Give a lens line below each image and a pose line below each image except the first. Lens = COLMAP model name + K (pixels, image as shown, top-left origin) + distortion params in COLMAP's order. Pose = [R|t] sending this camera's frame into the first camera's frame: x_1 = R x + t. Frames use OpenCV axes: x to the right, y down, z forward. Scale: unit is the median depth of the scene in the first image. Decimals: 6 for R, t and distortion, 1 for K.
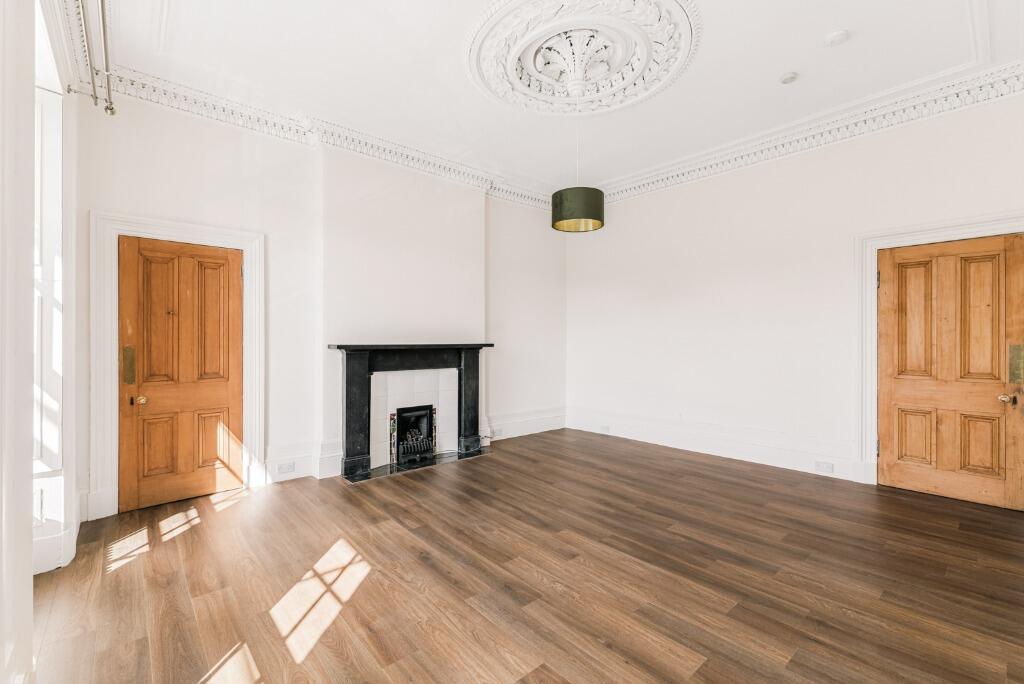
lens RADIAL K [[450.0, 0, 512.0], [0, 450.0, 342.0], [0, 0, 1]] dist [-0.002297, -0.000148]
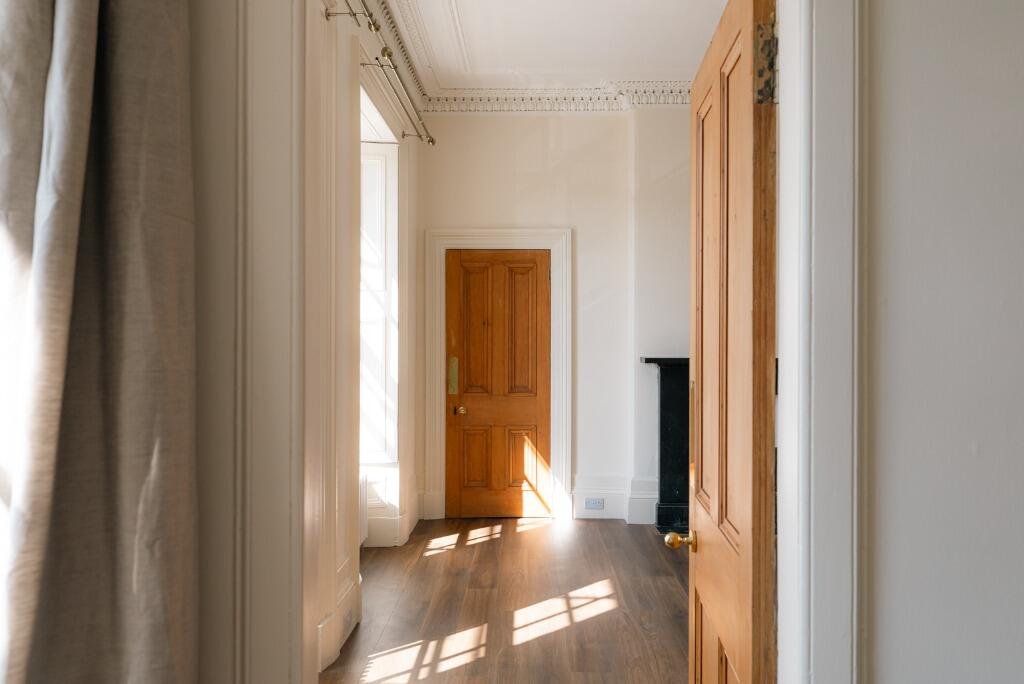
lens RADIAL K [[992.5, 0, 512.0], [0, 992.5, 342.0], [0, 0, 1]] dist [0.007010, 0.002046]
pose [[0.697501, 0.004491, -0.716570, 0.823721], [-0.002058, 0.999989, 0.004264, -0.033078], [0.716581, -0.001500, 0.697502, -0.461893]]
